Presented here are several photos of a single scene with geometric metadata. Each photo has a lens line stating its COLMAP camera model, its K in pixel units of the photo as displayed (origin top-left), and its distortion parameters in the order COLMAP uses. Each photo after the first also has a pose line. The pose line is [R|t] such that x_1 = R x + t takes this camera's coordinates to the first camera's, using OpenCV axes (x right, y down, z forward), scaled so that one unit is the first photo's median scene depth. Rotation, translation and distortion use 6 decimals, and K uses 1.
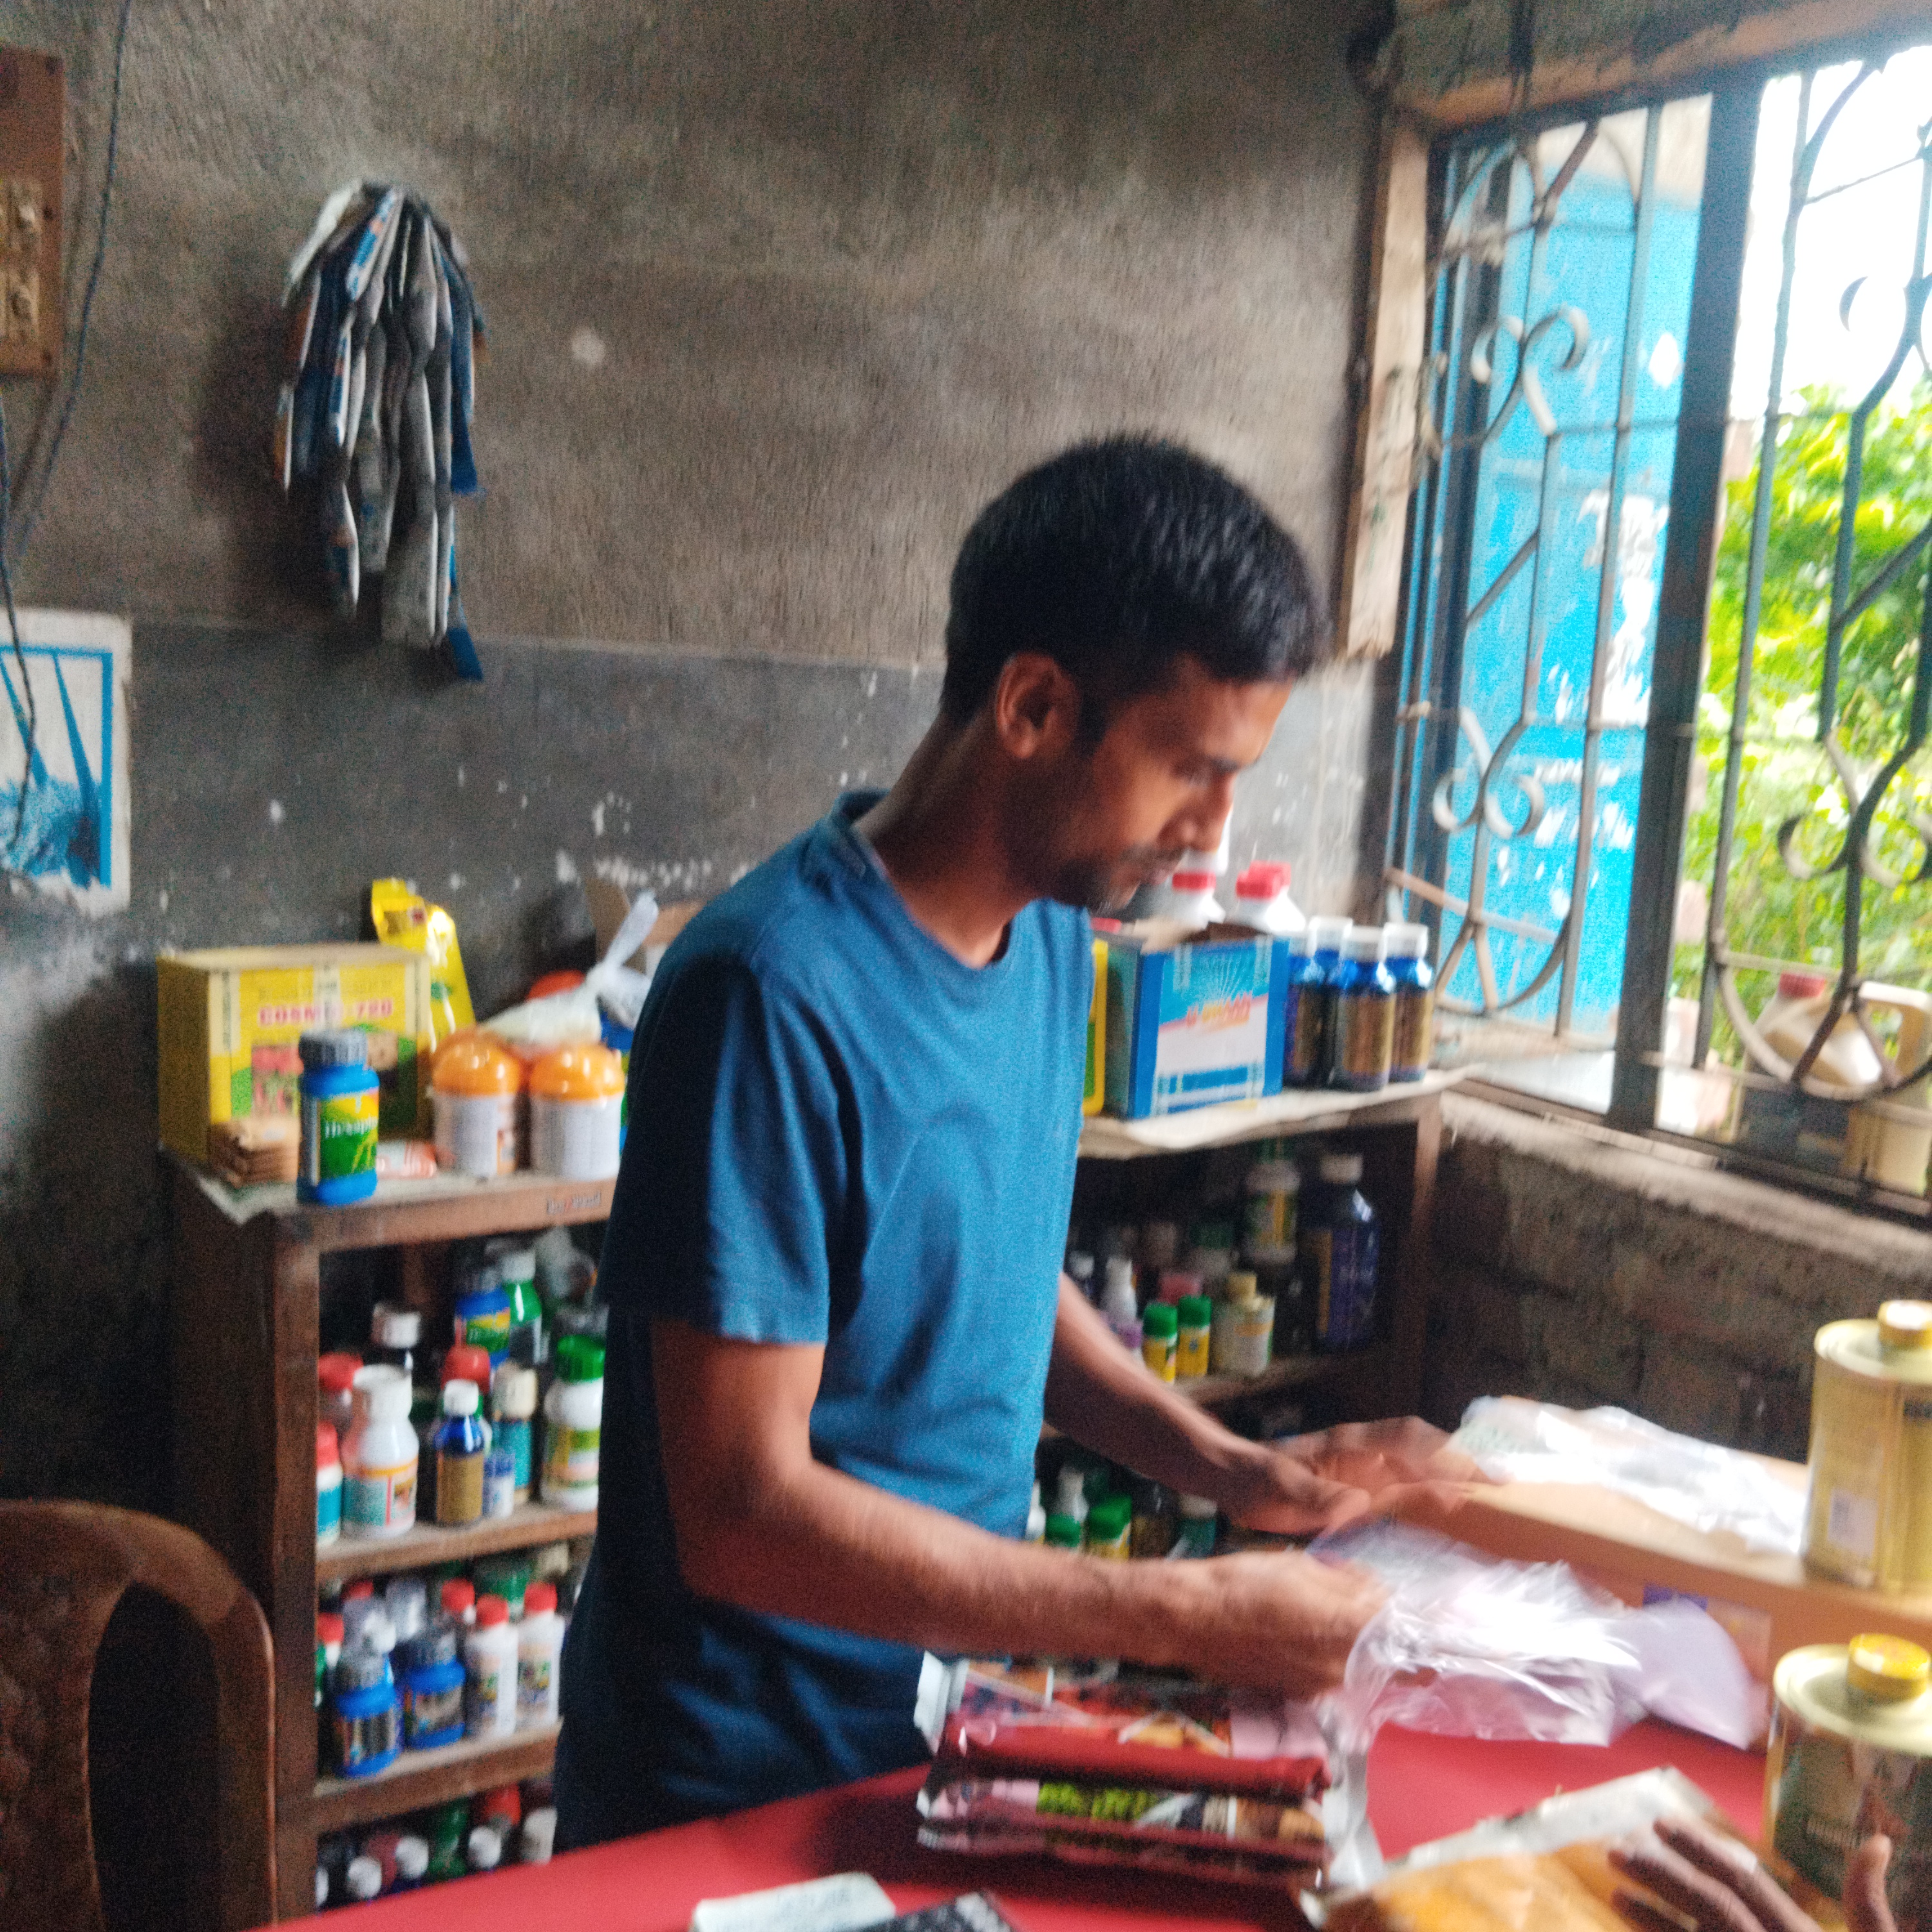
lens RADIAL K [[2264.8, 0, 966.0], [0, 2264.8, 966.0], [0, 0, 1]] dist [0.103761, -0.266813]
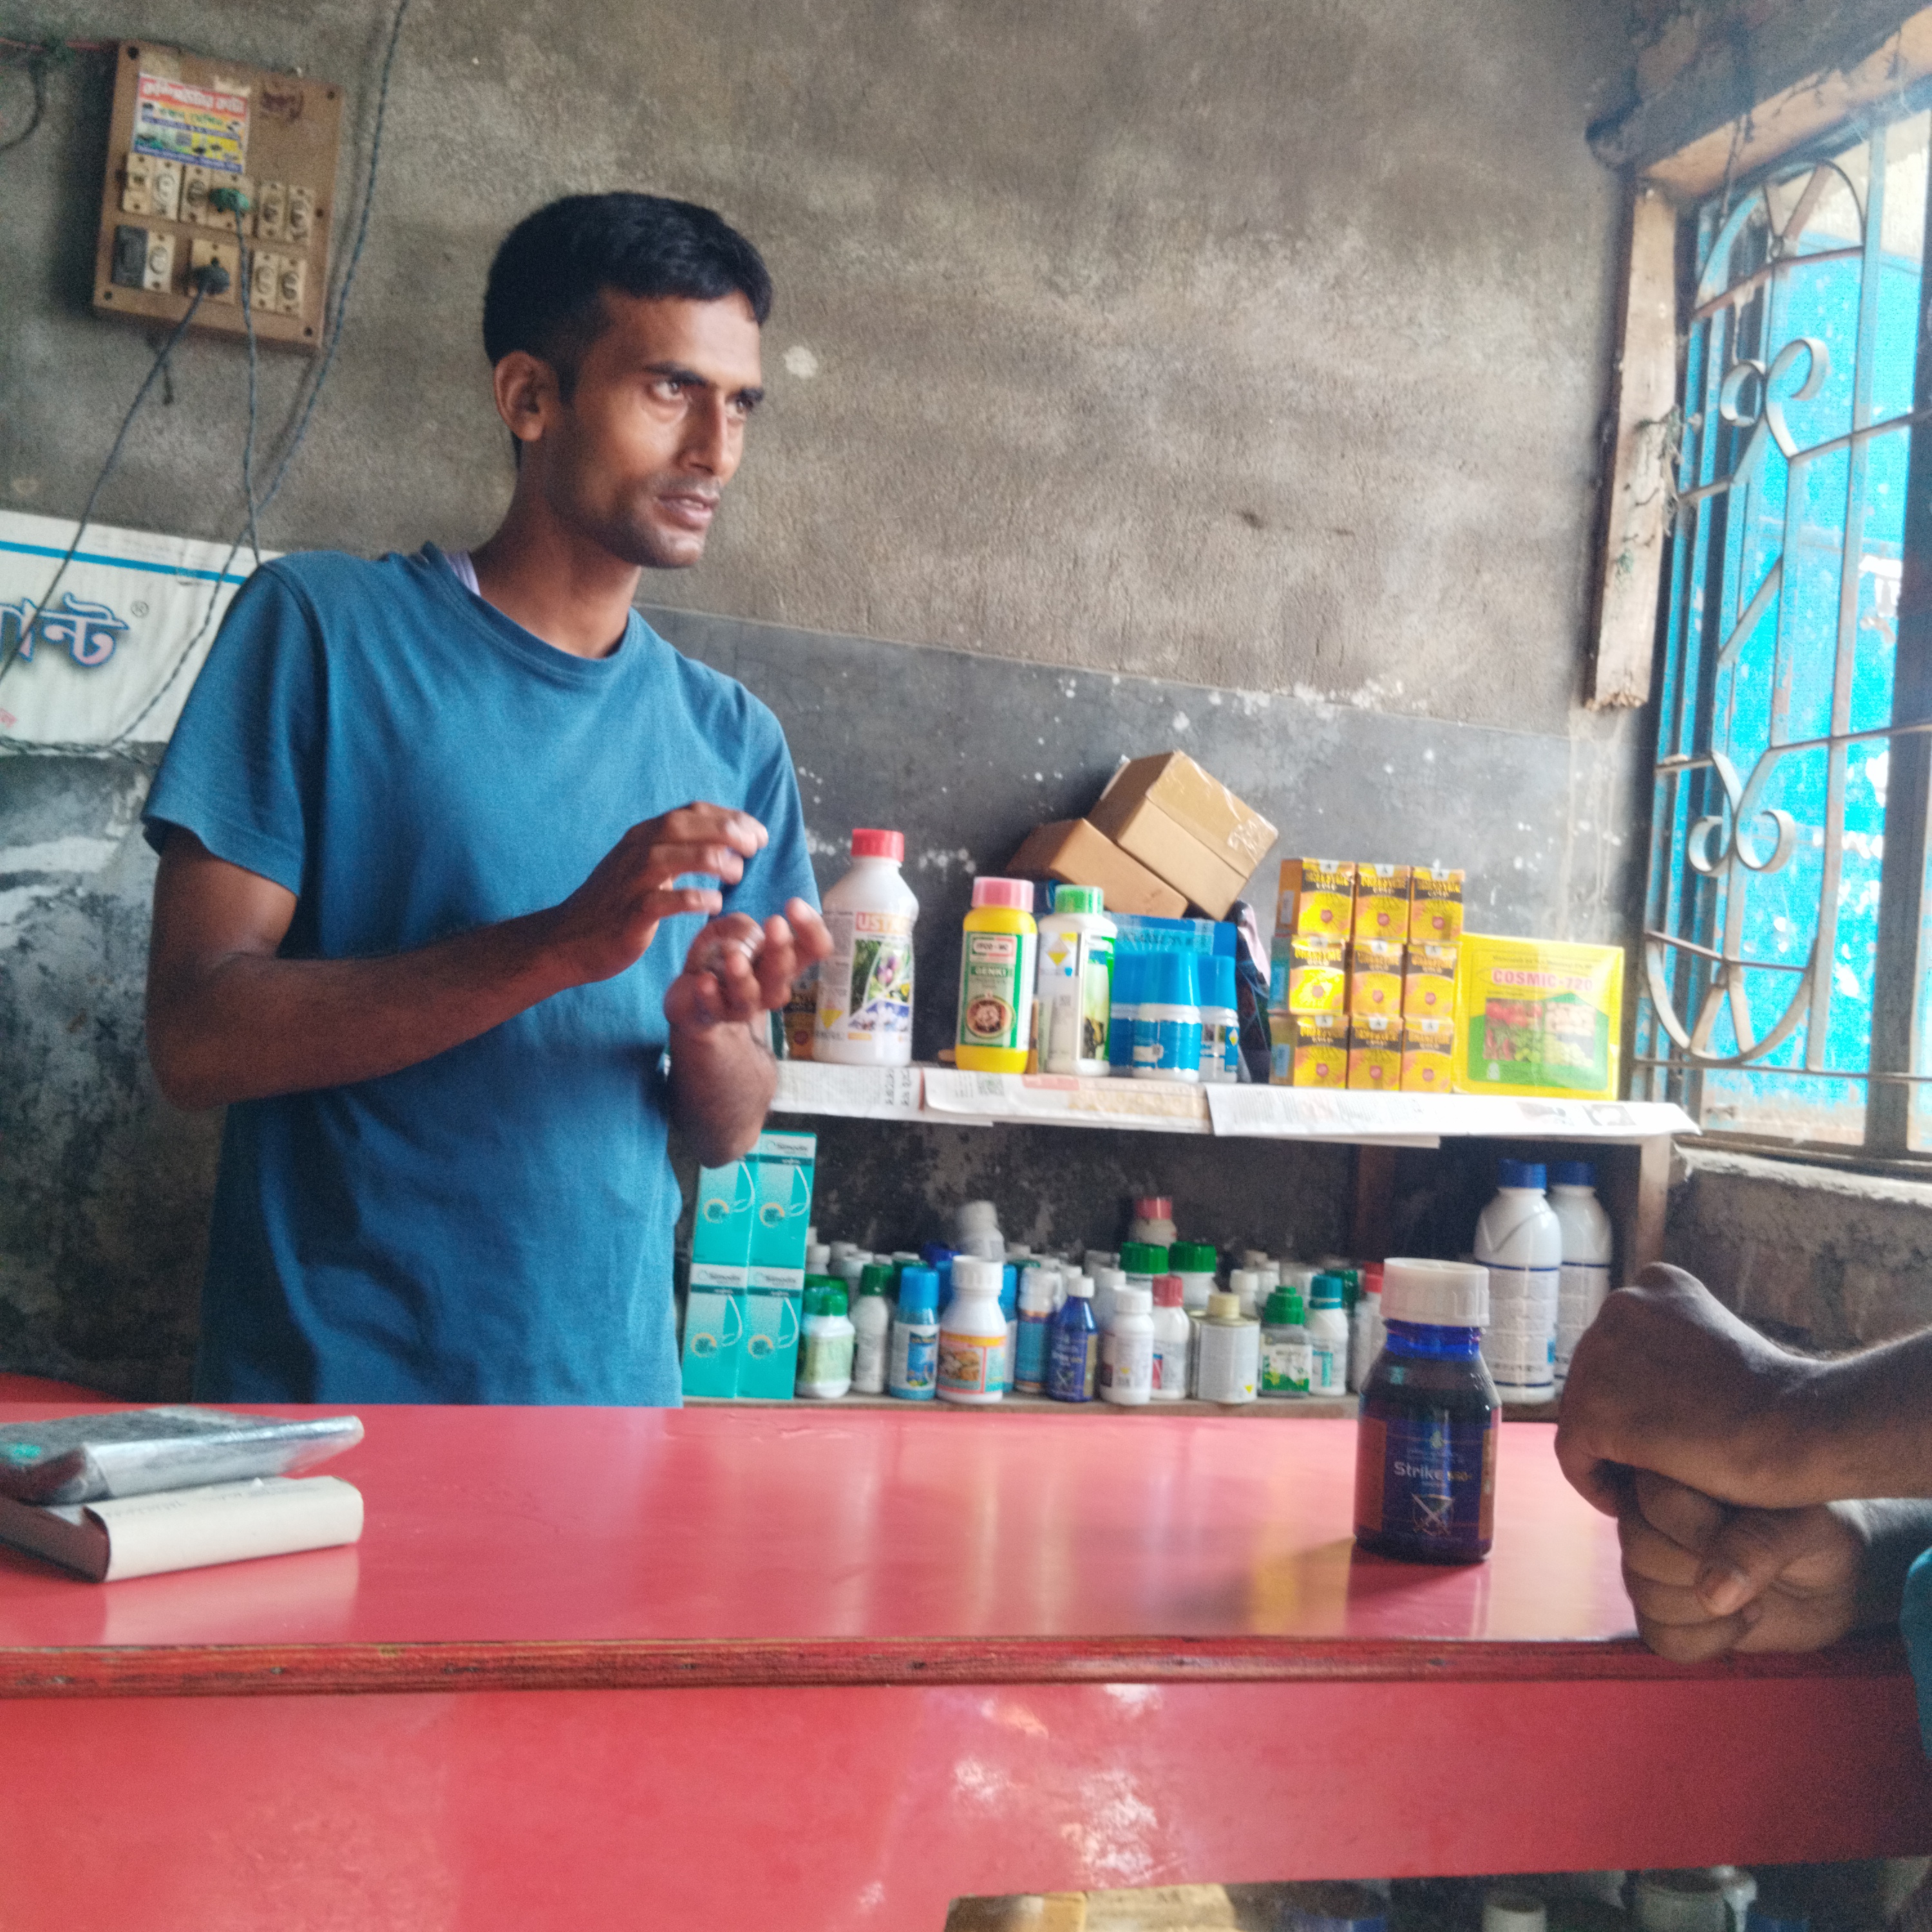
lens RADIAL K [[2264.8, 0, 966.0], [0, 2264.8, 966.0], [0, 0, 1]] dist [0.103761, -0.266813]
pose [[0.965344, 0.009456, -0.260811, 0.179140], [-0.064689, 0.976828, -0.204017, 0.208132], [0.252838, 0.213818, 0.943586, 0.039505]]
